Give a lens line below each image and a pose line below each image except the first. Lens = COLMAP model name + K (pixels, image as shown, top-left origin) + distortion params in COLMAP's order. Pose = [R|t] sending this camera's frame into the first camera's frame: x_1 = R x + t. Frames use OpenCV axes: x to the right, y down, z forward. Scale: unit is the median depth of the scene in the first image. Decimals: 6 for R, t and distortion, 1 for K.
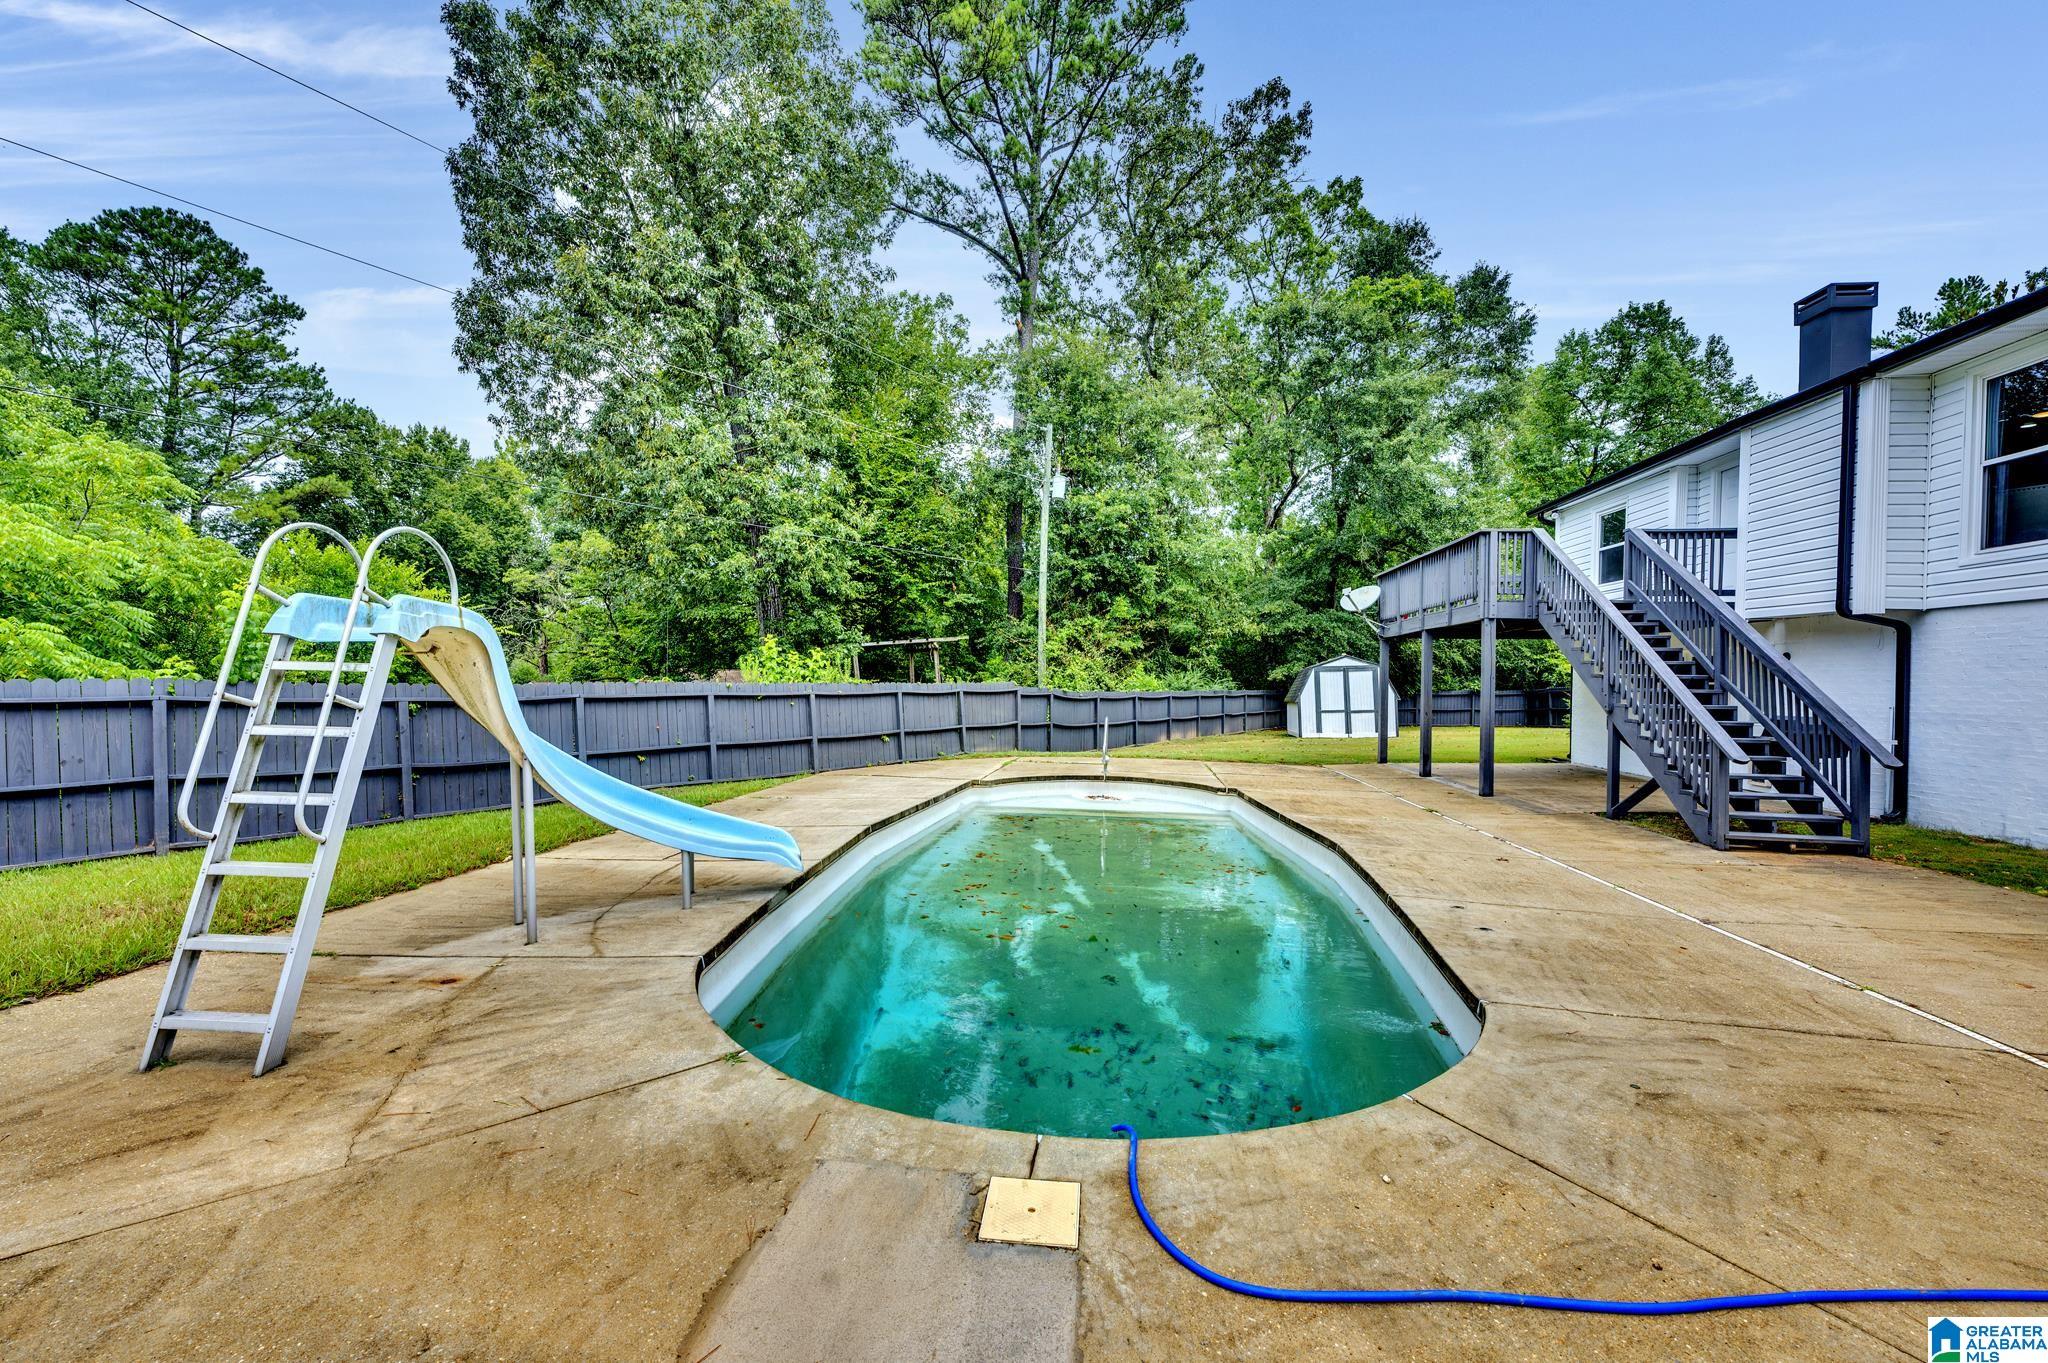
lens RADIAL K [[812.9, 0, 1017.4], [0, 812.9, 689.4], [0, 0, 1]] dist [0.000956, 0.000462]
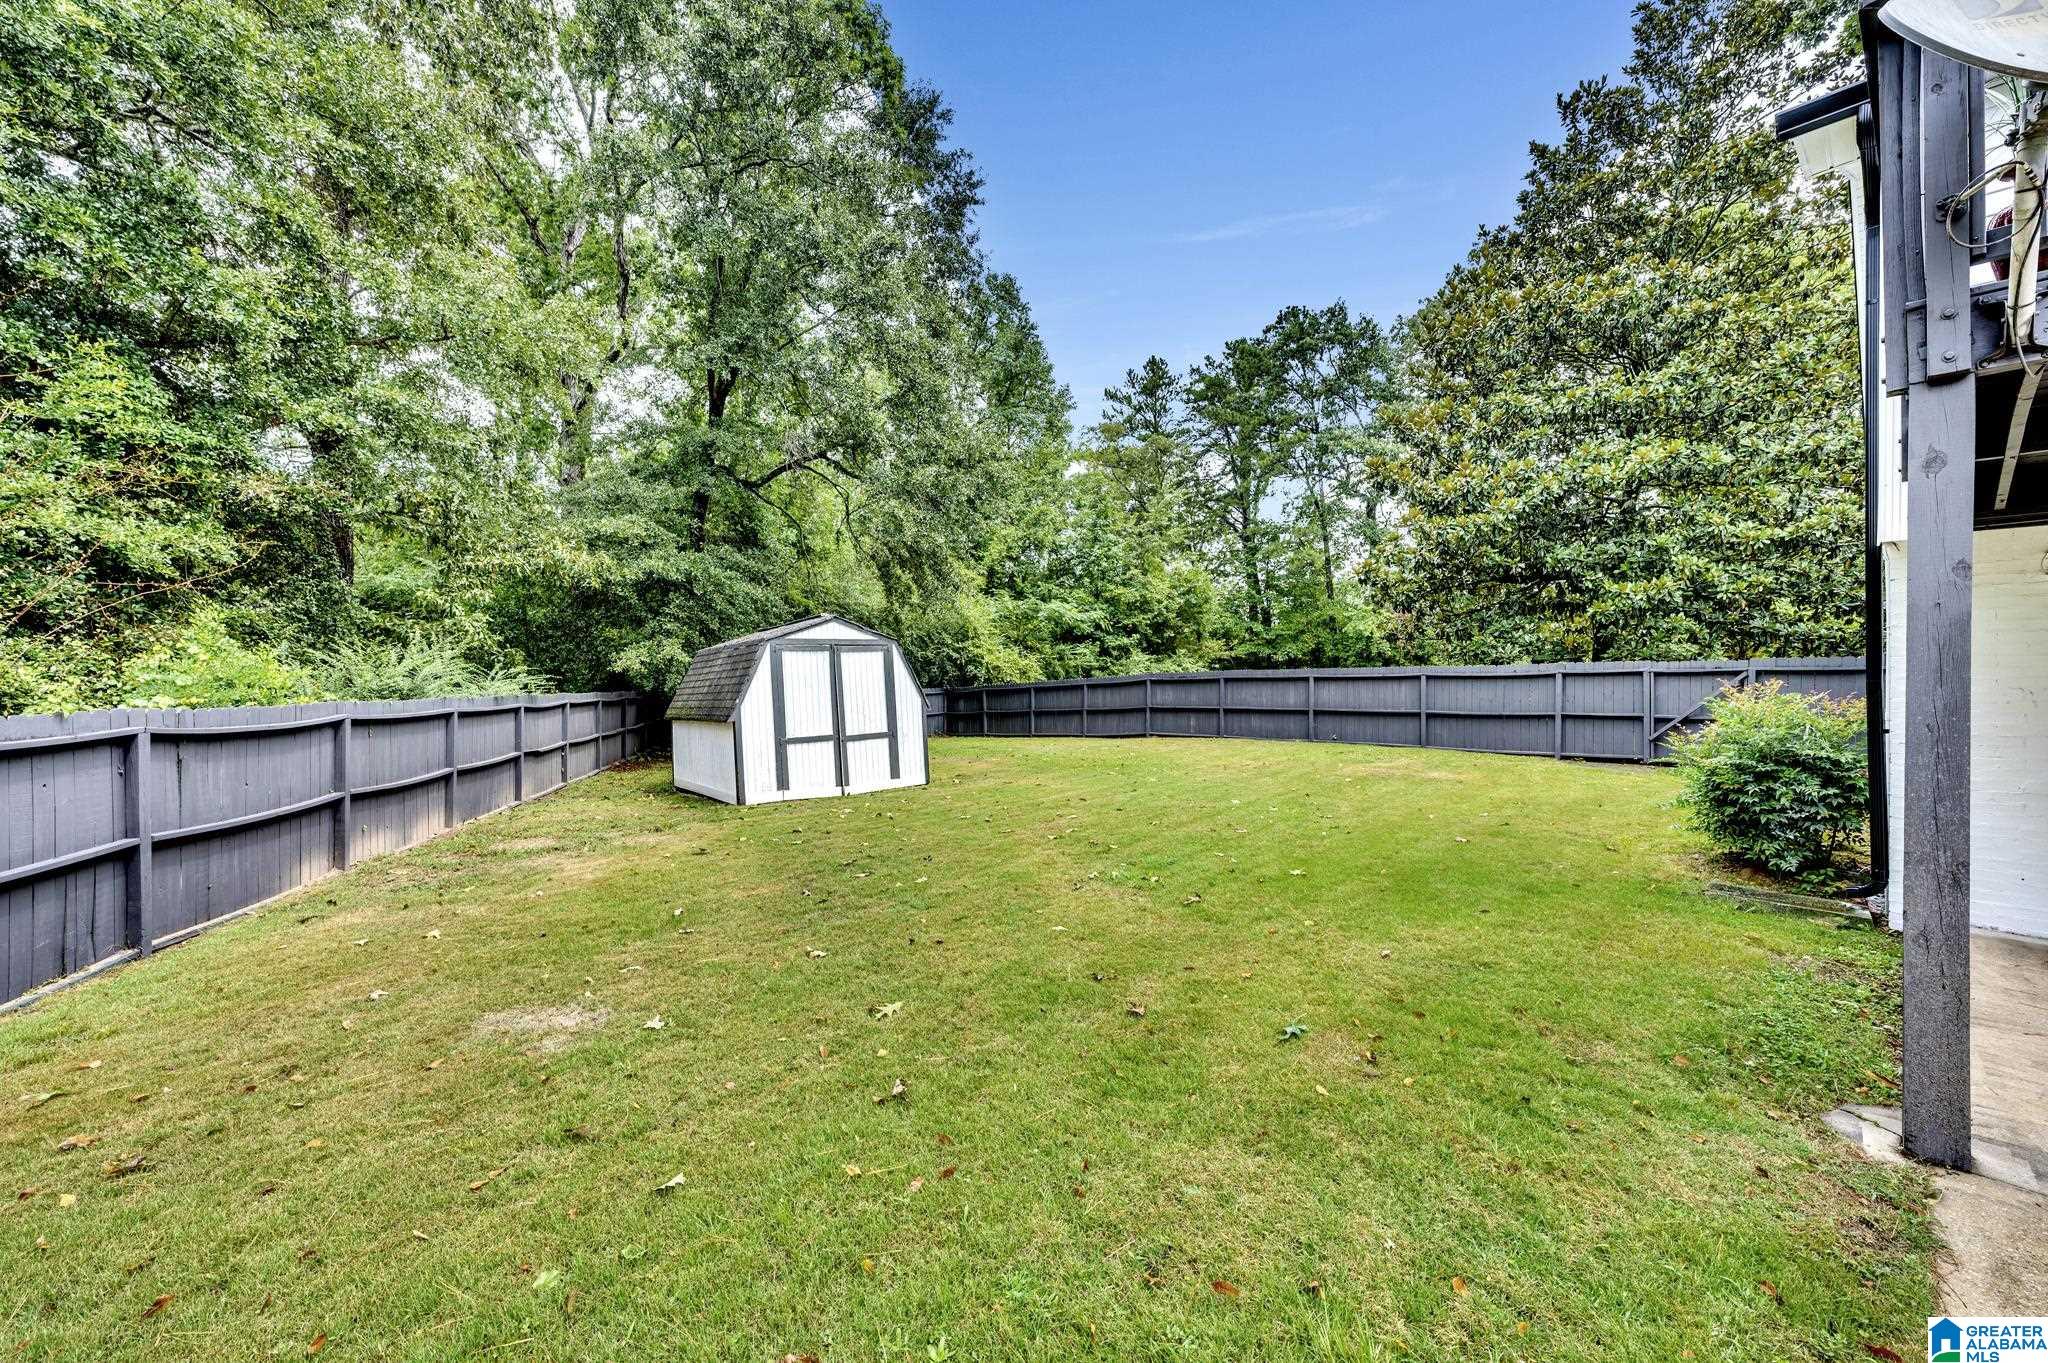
lens RADIAL K [[812.9, 0, 1024.3], [0, 812.9, 688.9], [0, 0, 1]] dist [0.000956, 0.000462]
pose [[0.653262, -0.009339, 0.757074, 0.134346], [0.007719, 0.999954, 0.005674, -0.002882], [-0.757093, 0.002137, 0.653304, 0.661041]]
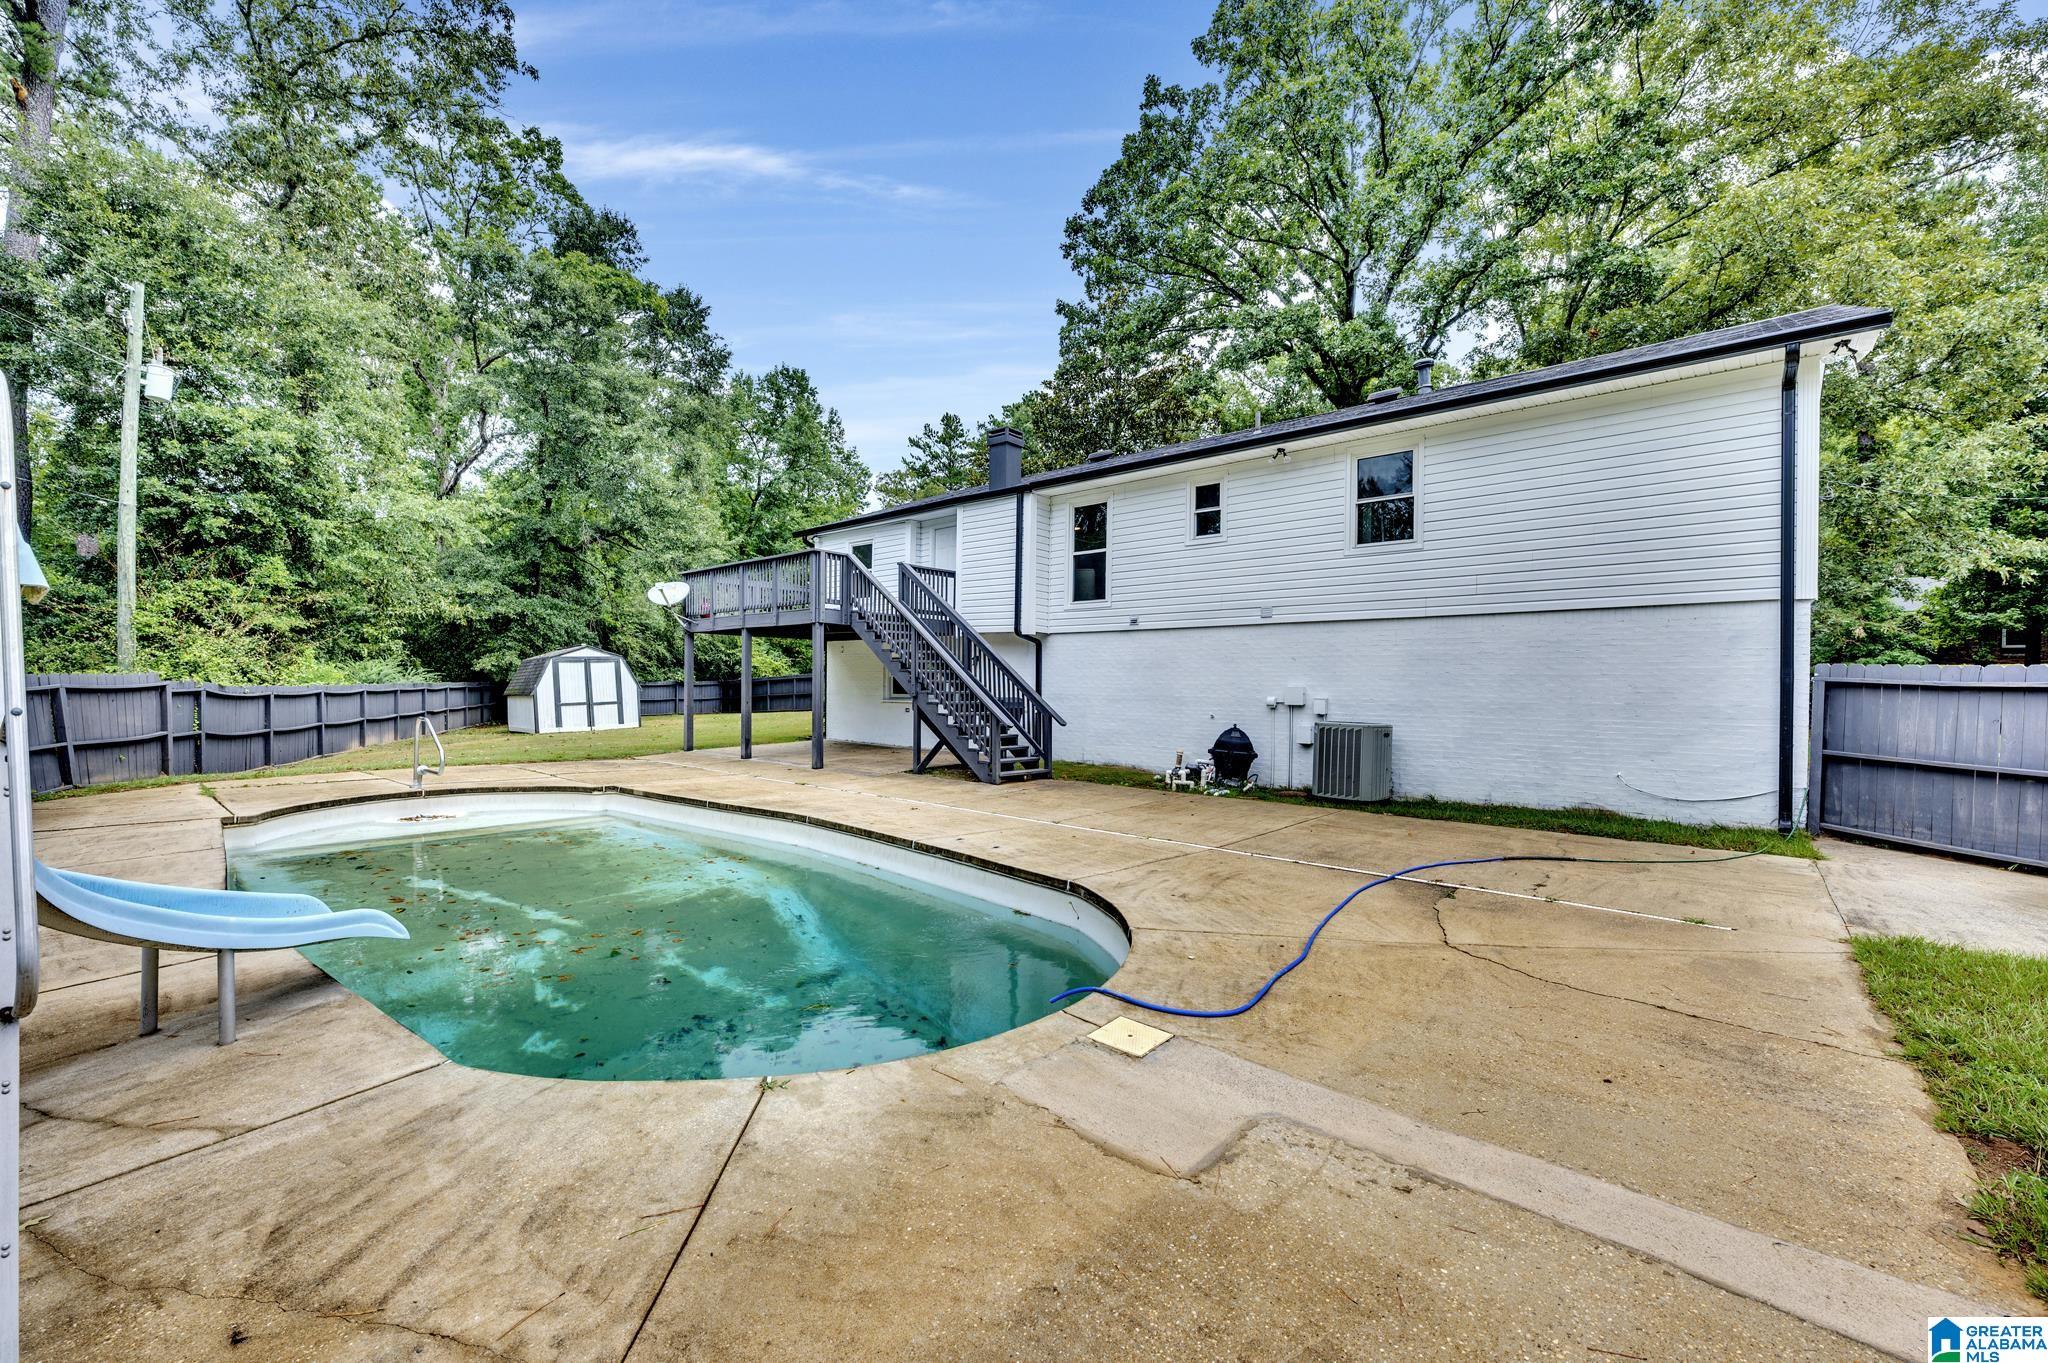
lens RADIAL K [[812.9, 0, 1026.6], [0, 812.9, 688.2], [0, 0, 1]] dist [0.000956, 0.000462]
pose [[0.555343, -0.012908, 0.831521, -0.117940], [0.004554, 0.999912, 0.012481, -0.001246], [-0.831609, -0.003145, 0.555353, 0.030105]]
